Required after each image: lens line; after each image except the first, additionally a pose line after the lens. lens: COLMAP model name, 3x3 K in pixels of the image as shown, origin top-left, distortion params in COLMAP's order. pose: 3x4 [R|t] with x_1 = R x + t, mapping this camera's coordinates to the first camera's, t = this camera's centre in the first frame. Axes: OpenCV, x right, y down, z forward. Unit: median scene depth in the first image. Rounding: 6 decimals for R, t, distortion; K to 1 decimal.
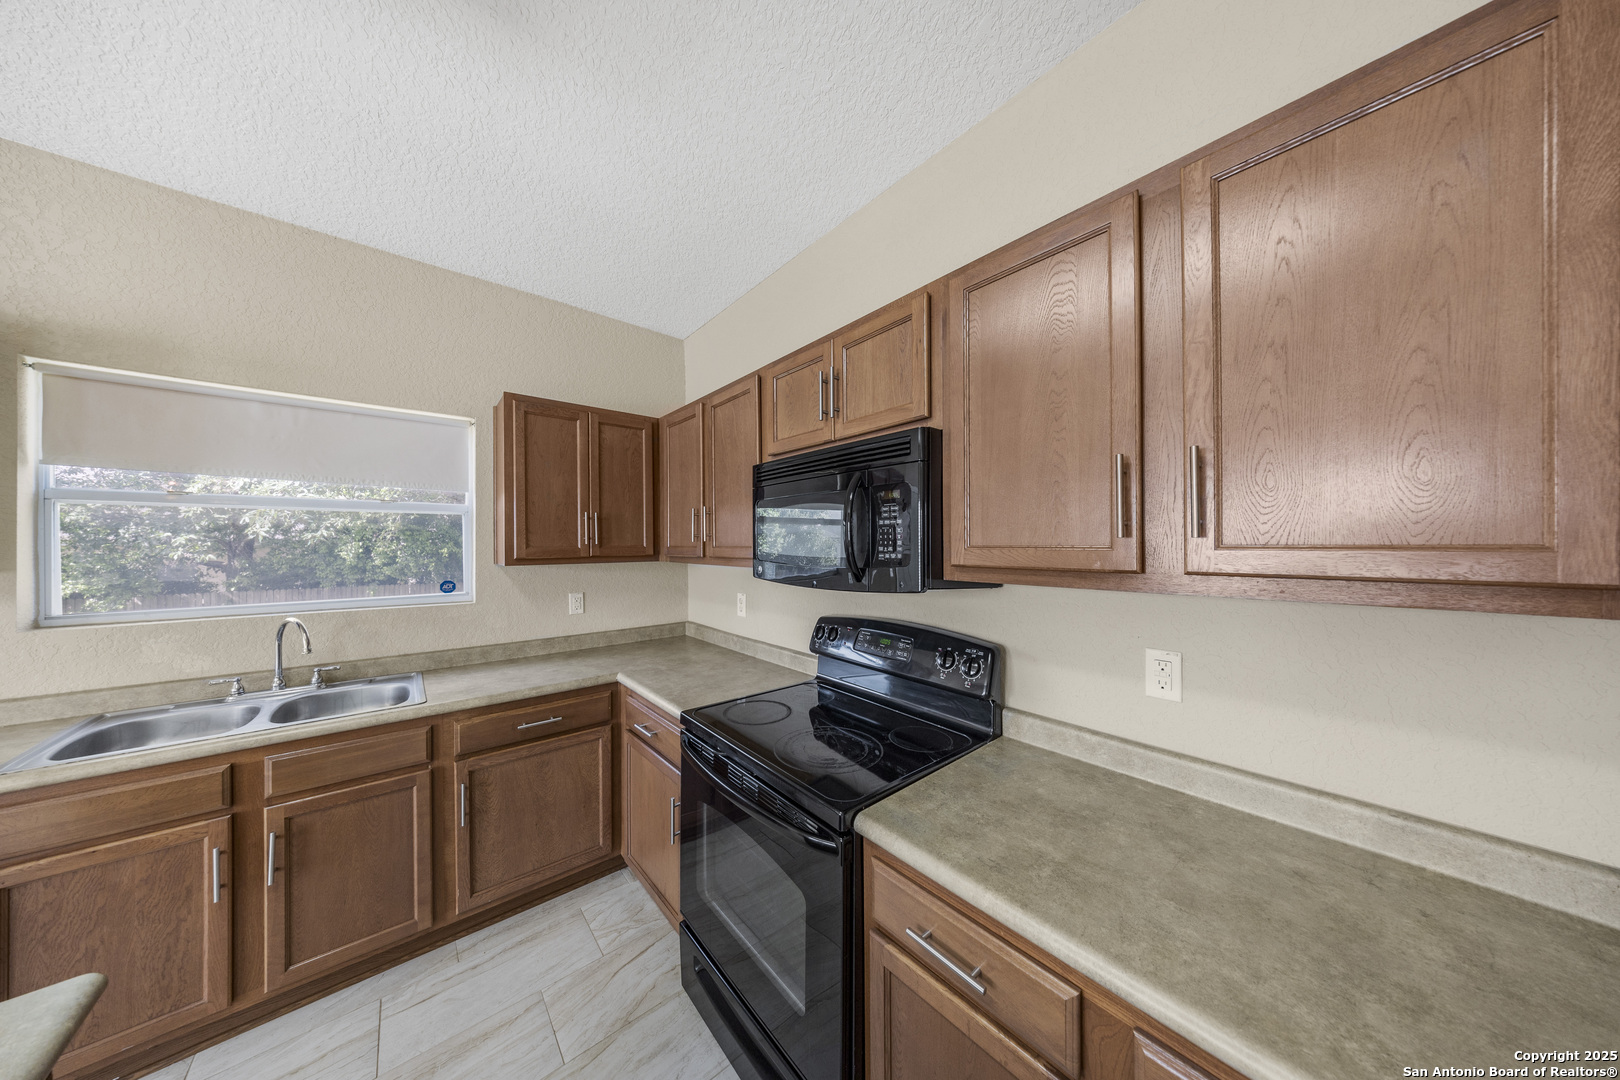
lens RADIAL K [[476.7, 0, 808.4], [0, 476.7, 546.3], [0, 0, 1]] dist [-0.005744, 0.000734]
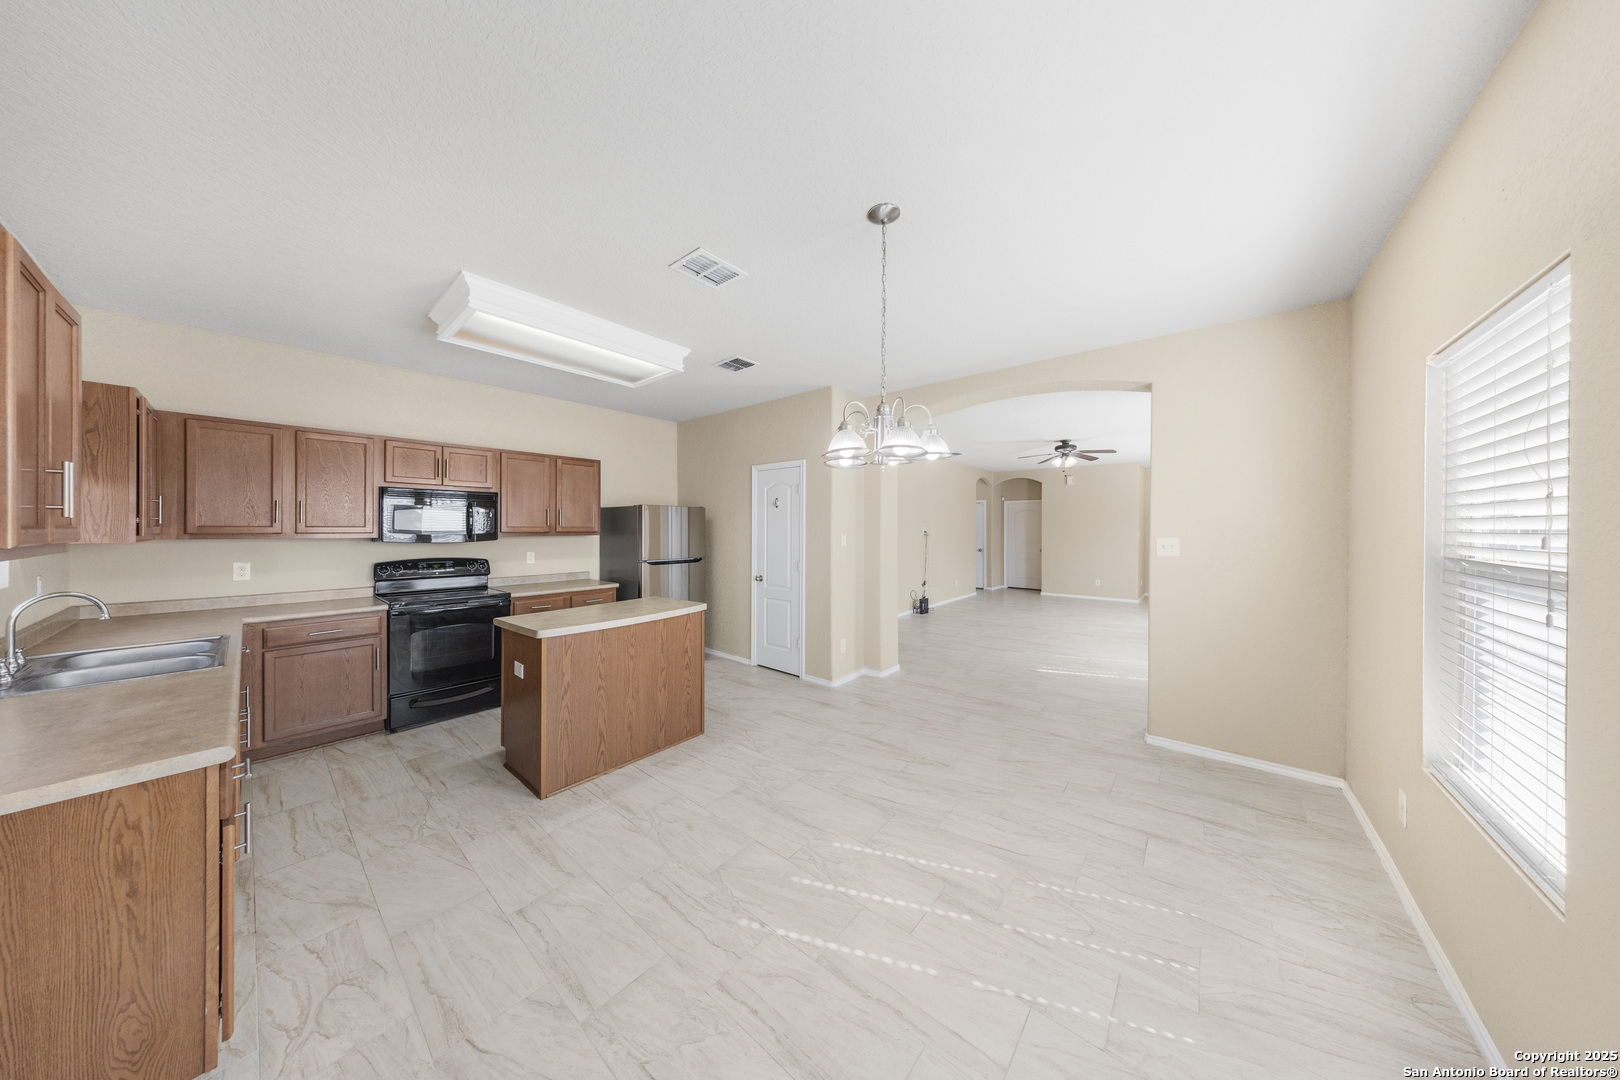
lens RADIAL K [[476.7, 0, 819.5], [0, 476.7, 528.9], [0, 0, 1]] dist [-0.005744, 0.000734]
pose [[-0.177454, -0.006458, 0.984108, -2.489397], [-0.000147, 0.999979, 0.006536, -0.004209], [-0.984129, 0.001016, -0.177452, -0.496274]]
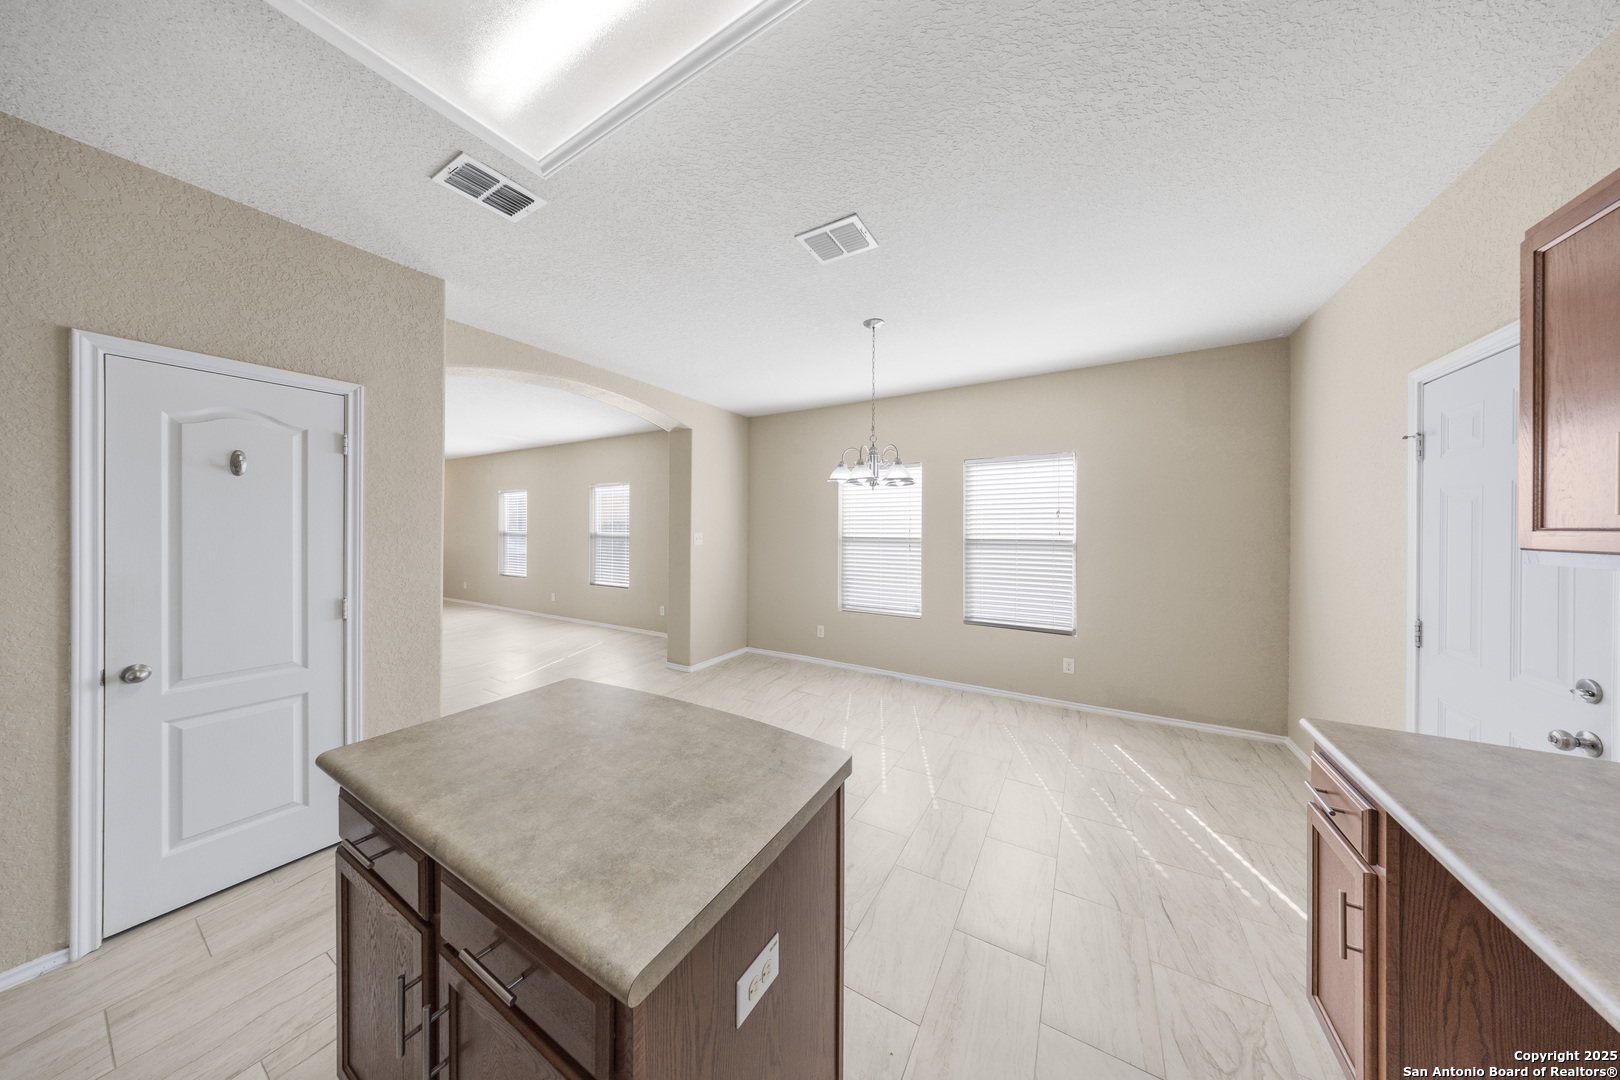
lens RADIAL K [[476.7, 0, 808.8], [0, 476.7, 527.0], [0, 0, 1]] dist [-0.005744, 0.000734]
pose [[-0.945852, -0.000510, -0.324597, -0.574305], [-0.001979, 0.999989, 0.004195, 0.002048], [0.324591, 0.004610, -0.945843, 0.741543]]
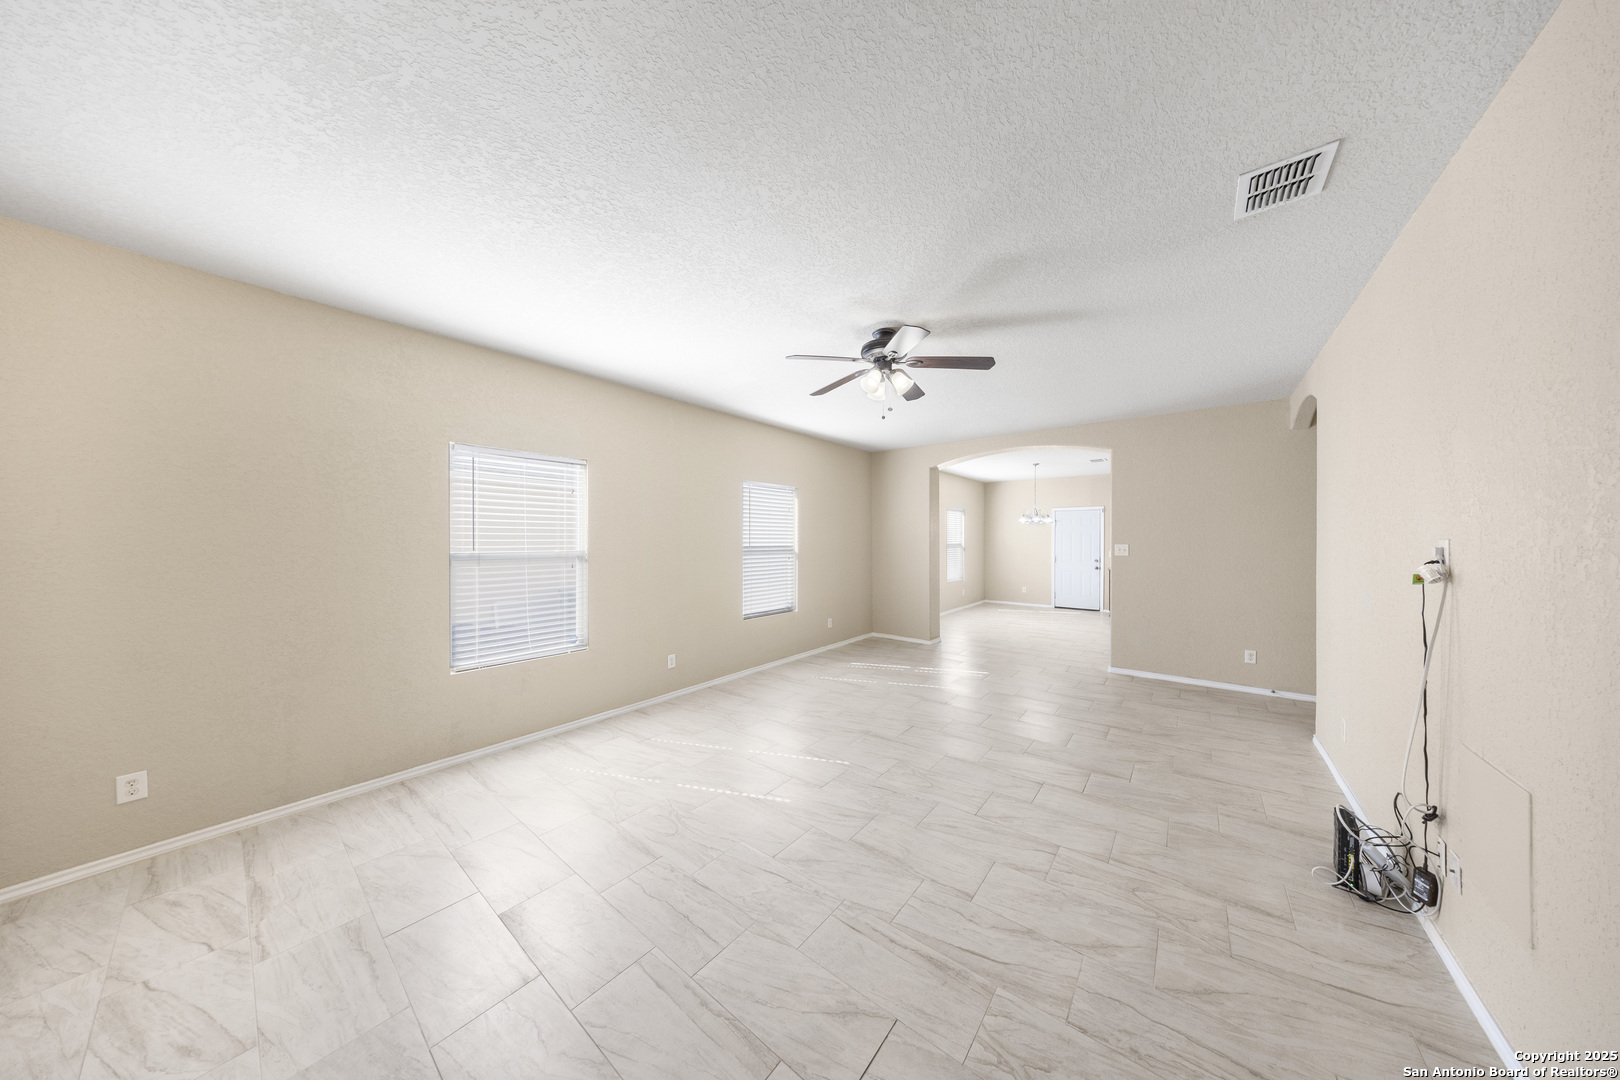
lens RADIAL K [[476.7, 0, 822.4], [0, 476.7, 537.9], [0, 0, 1]] dist [-0.005744, 0.000734]
pose [[0.200649, 0.001450, -0.979662, 2.906652], [-0.005239, 0.999986, 0.000408, 0.006364], [0.979649, 0.005050, 0.200653, -3.919453]]
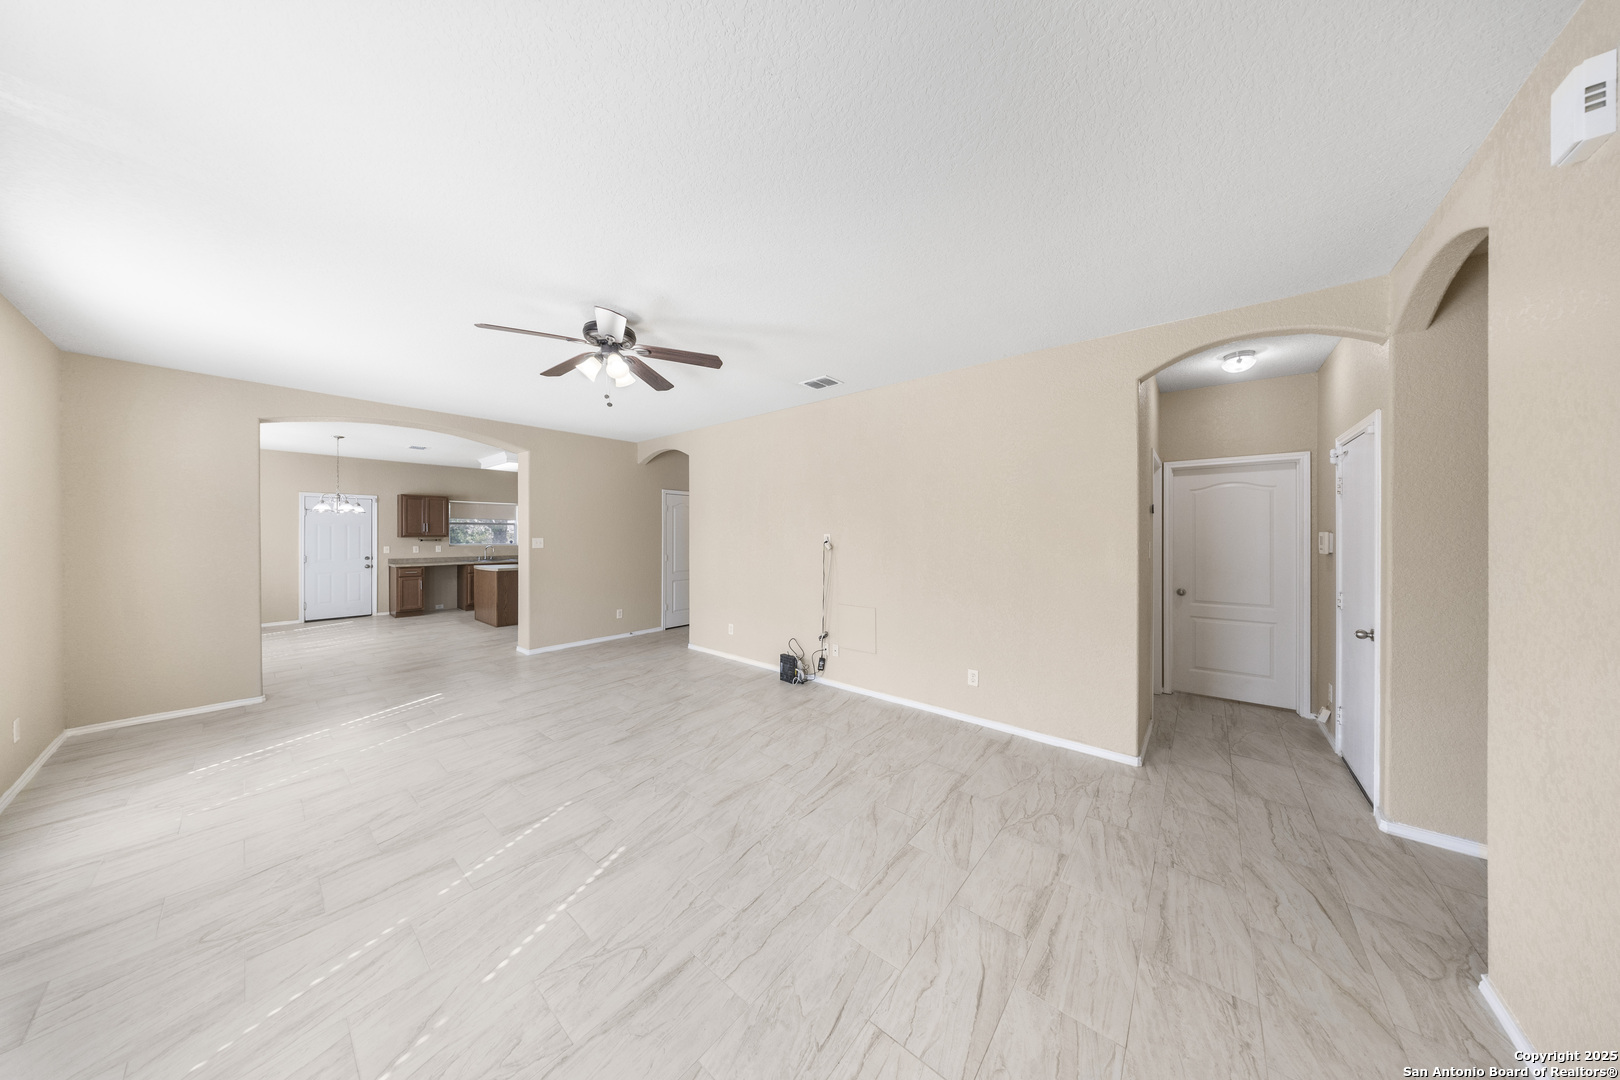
lens RADIAL K [[476.7, 0, 798.6], [0, 476.7, 514.7], [0, 0, 1]] dist [-0.005744, 0.000734]
pose [[0.987209, 0.006677, 0.159289, 1.603367], [-0.000384, 0.999219, -0.039502, 0.011714], [-0.159428, 0.038935, 0.986441, -5.123510]]
